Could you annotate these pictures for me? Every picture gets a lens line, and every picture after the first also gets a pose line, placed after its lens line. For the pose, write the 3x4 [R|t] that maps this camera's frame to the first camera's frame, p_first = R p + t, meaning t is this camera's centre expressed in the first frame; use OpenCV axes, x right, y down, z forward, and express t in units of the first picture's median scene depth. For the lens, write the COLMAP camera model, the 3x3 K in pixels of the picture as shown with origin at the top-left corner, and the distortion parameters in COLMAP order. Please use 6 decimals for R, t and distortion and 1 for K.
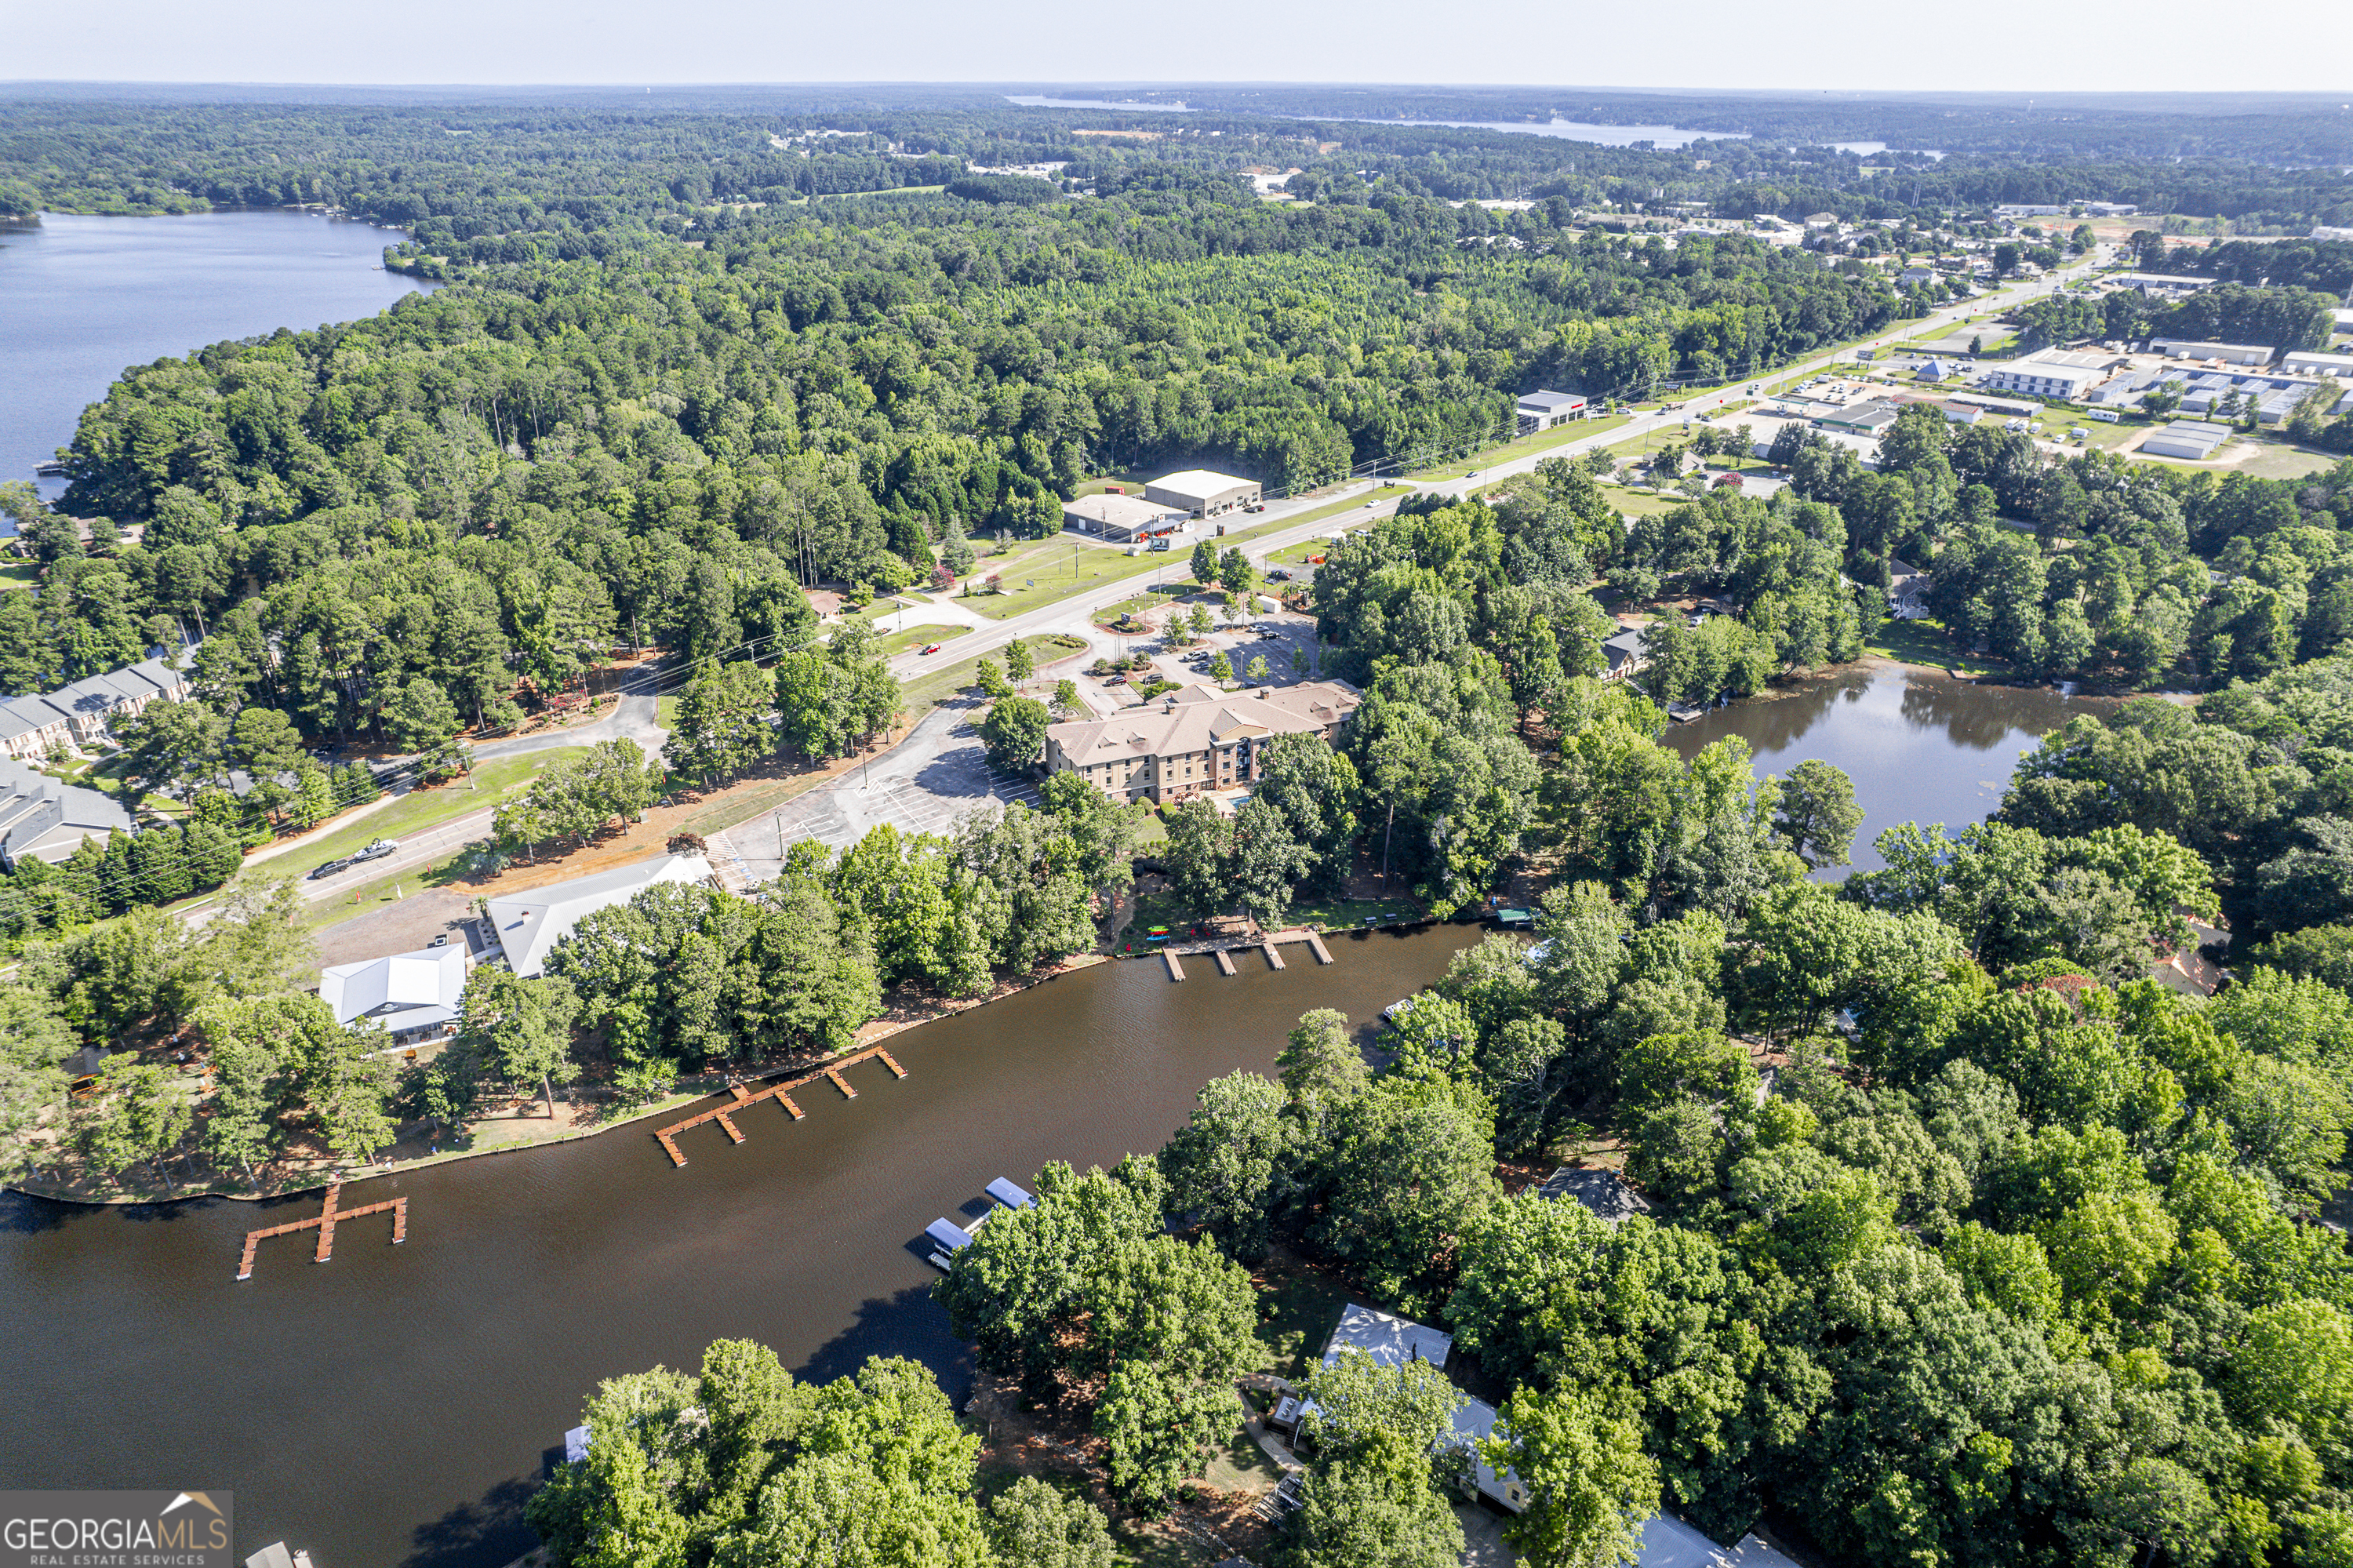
lens RADIAL K [[1519.9, 0, 1177.9], [0, 1519.9, 777.2], [0, 0, 1]] dist [-0.088884, 0.081084]
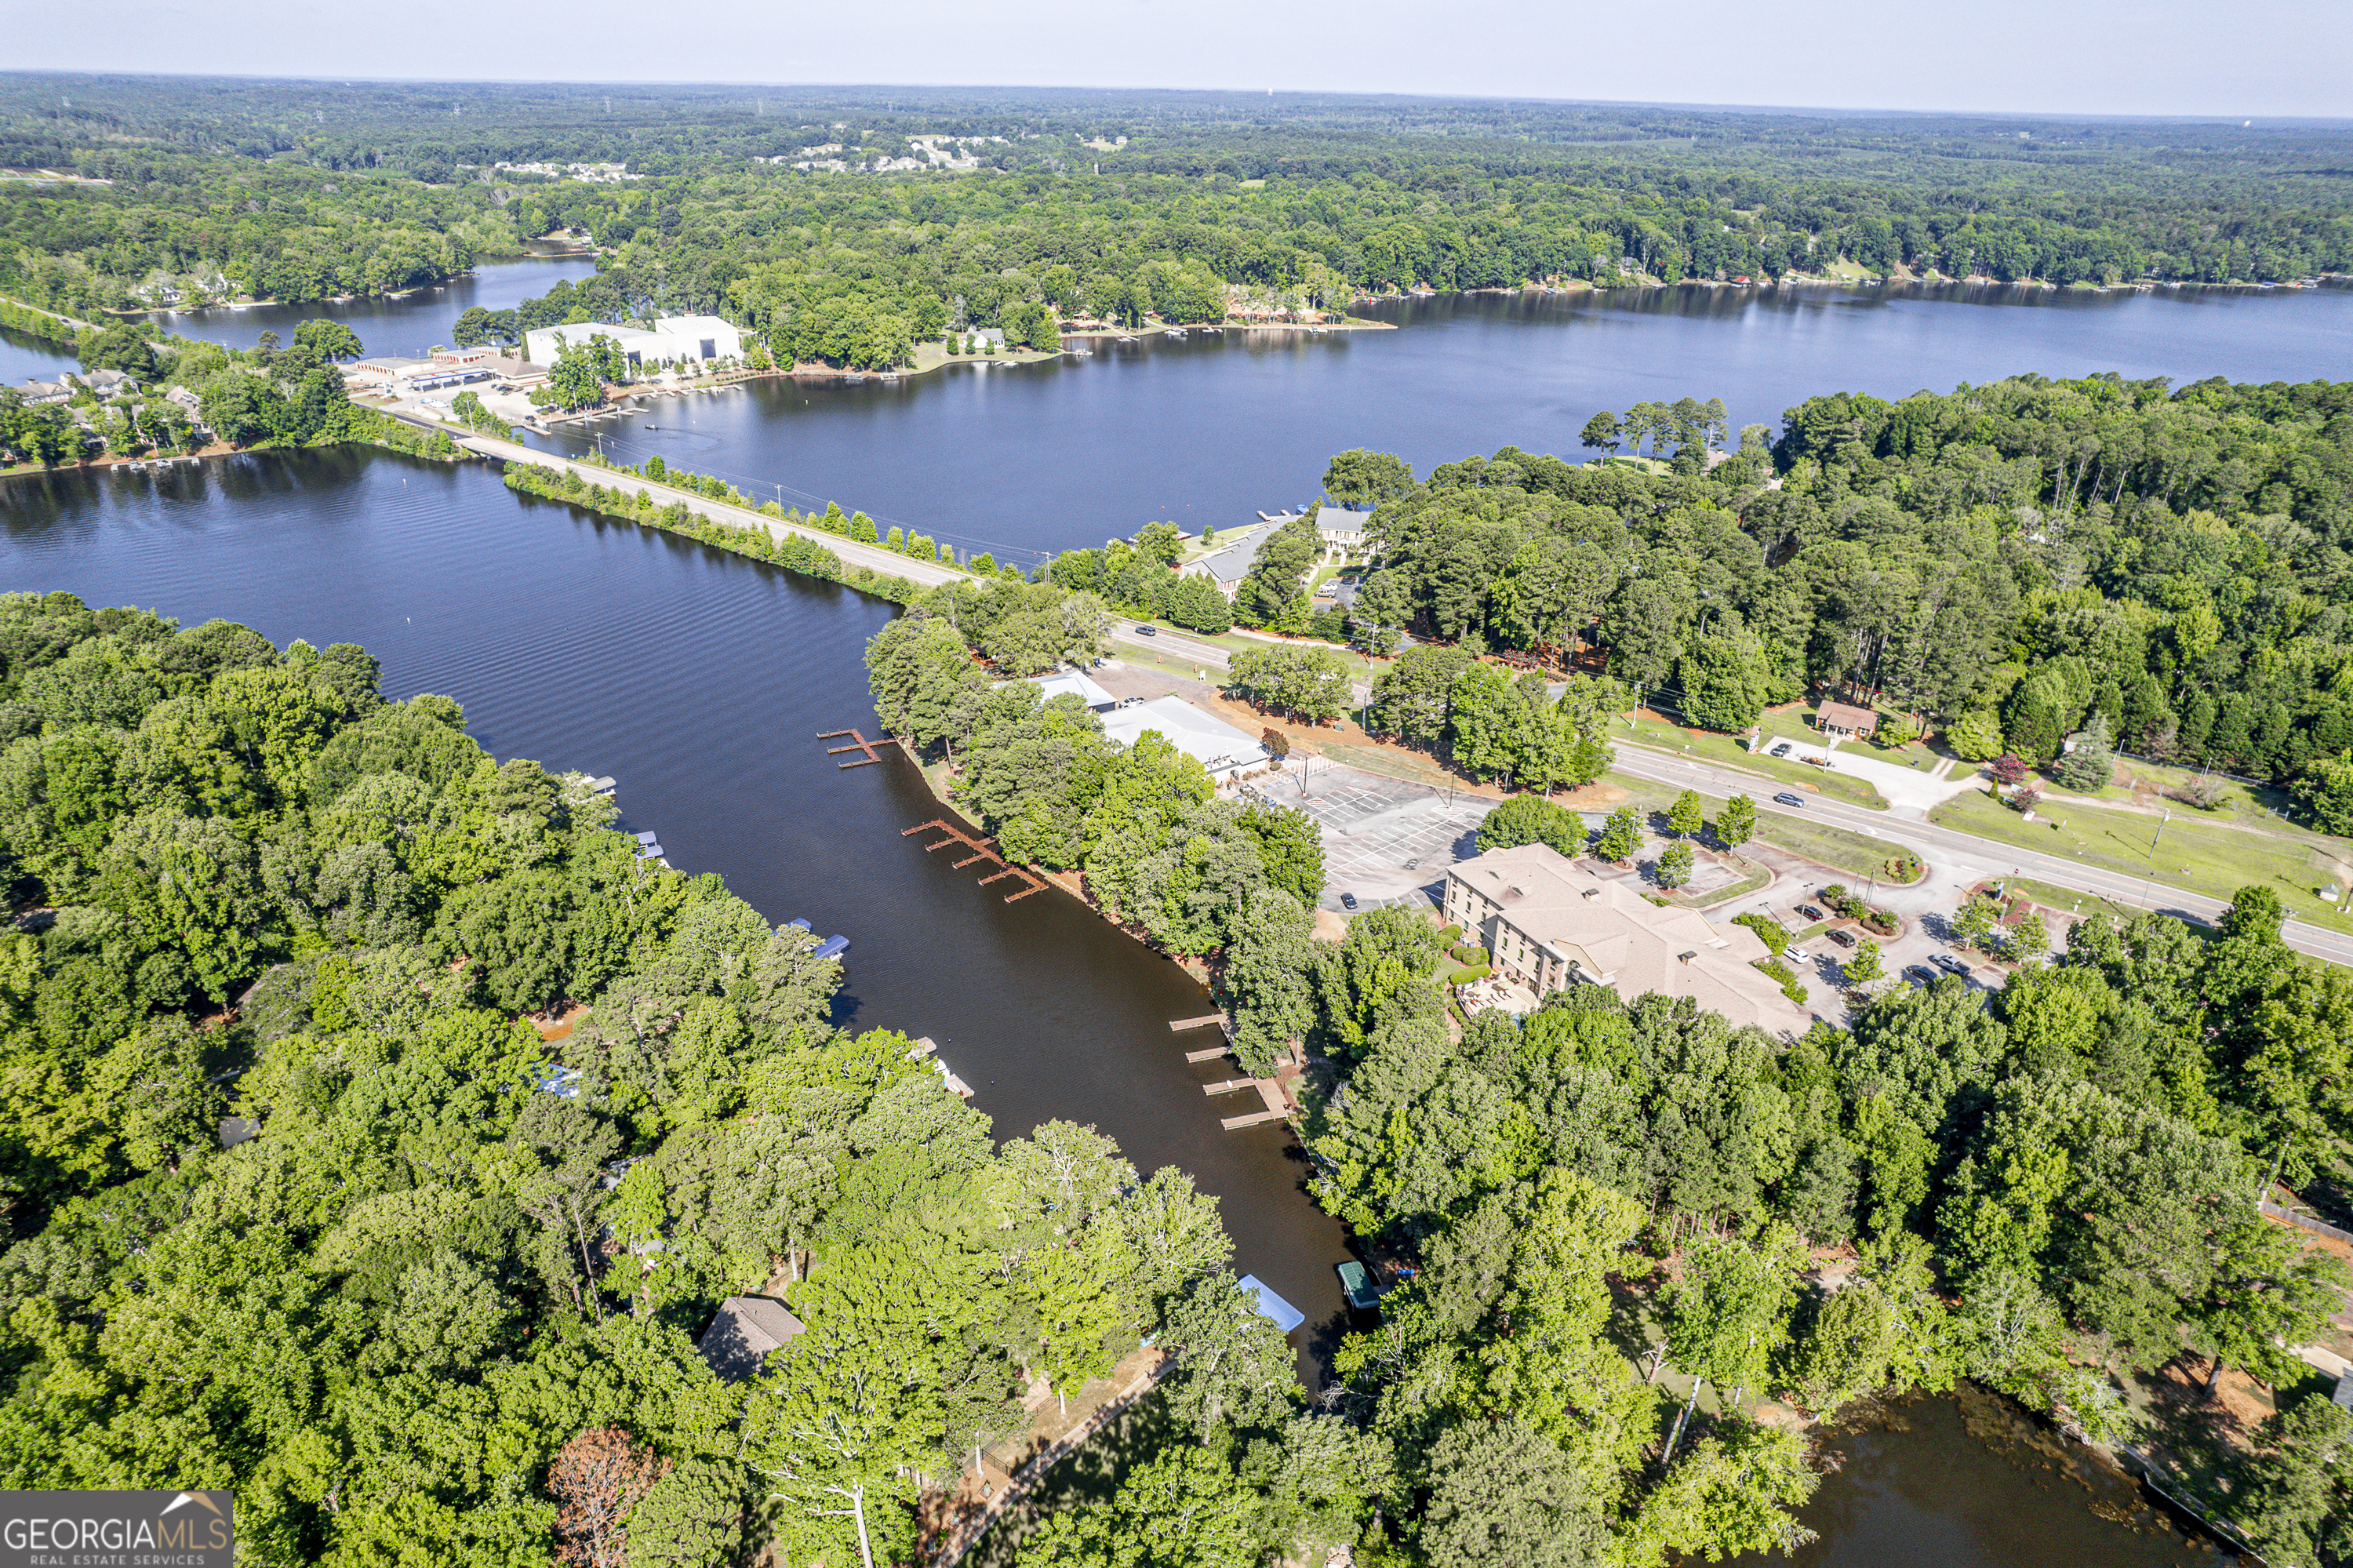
lens RADIAL K [[1519.9, 0, 1177.9], [0, 1519.9, 777.2], [0, 0, 1]] dist [-0.088884, 0.081084]
pose [[0.070197, 0.412946, -0.908046, 0.505015], [-0.438710, 0.830312, 0.343681, -0.205297], [0.895883, 0.374243, 0.239449, 0.450886]]
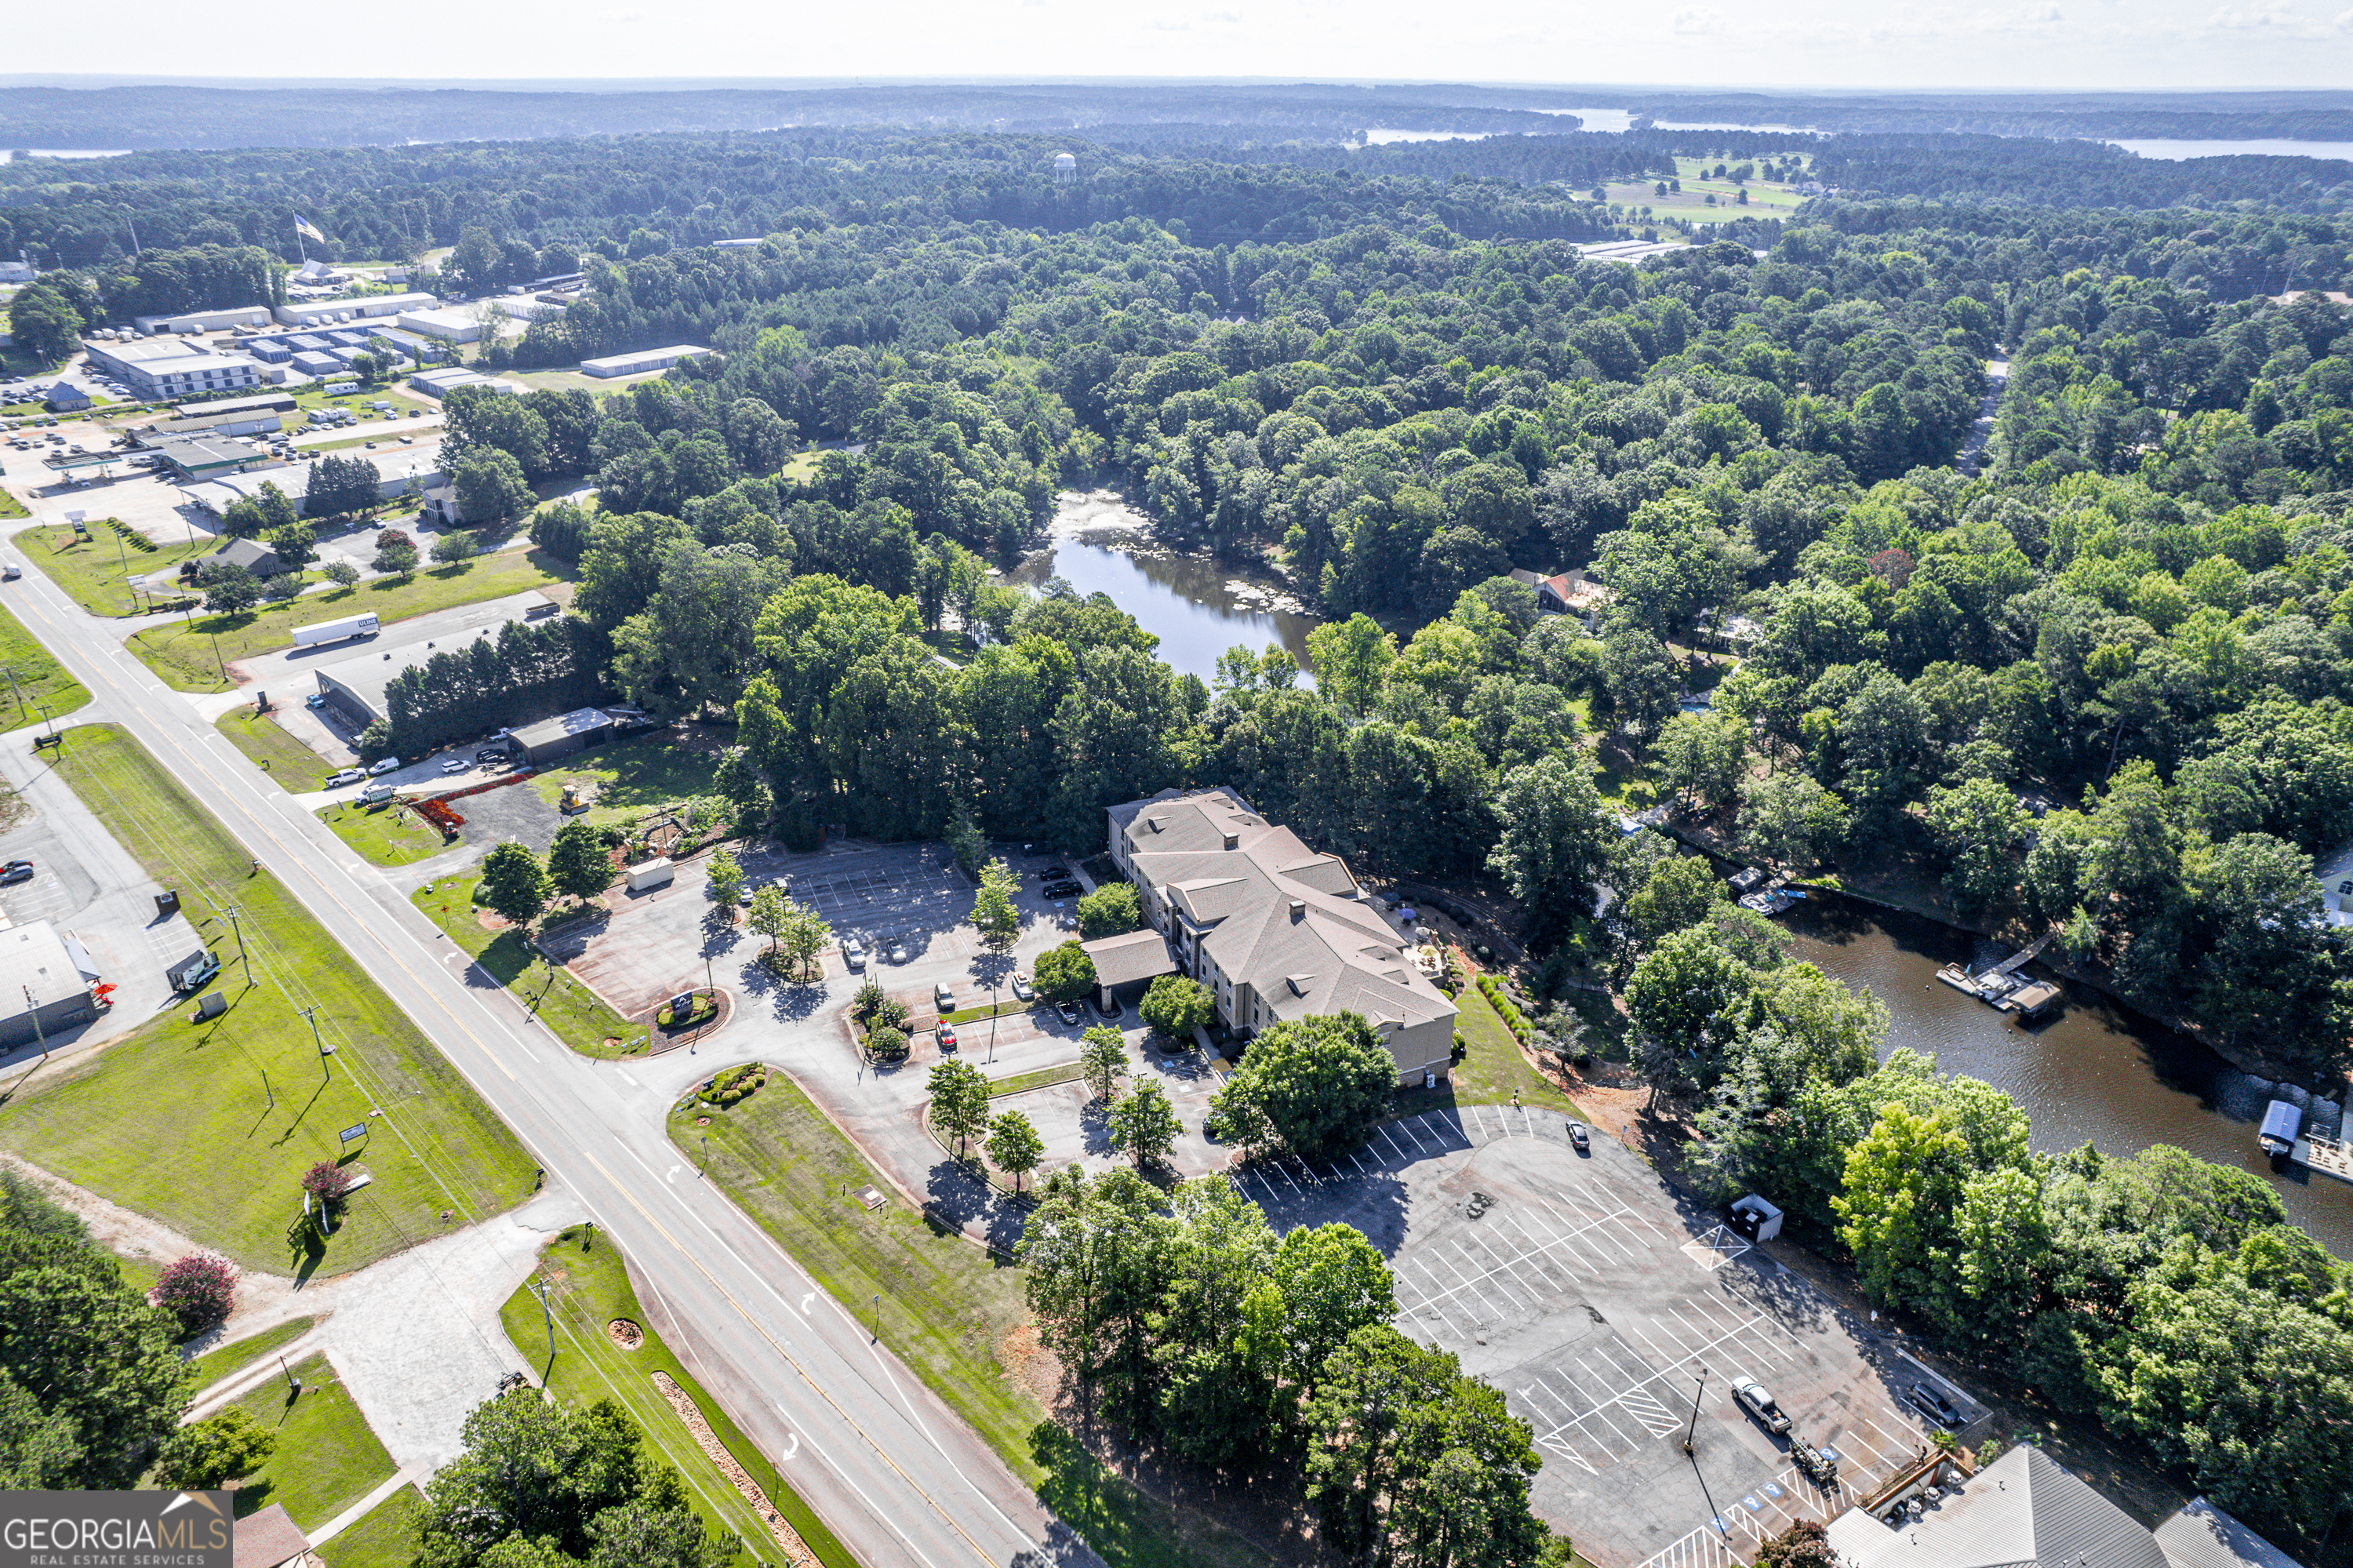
lens RADIAL K [[1519.9, 0, 1177.9], [0, 1519.9, 777.2], [0, 0, 1]] dist [-0.088884, 0.081084]
pose [[0.030278, -0.431664, 0.901526, -0.437291], [0.423330, 0.822591, 0.379651, -0.280004], [-0.905469, 0.370148, 0.207643, 0.664625]]
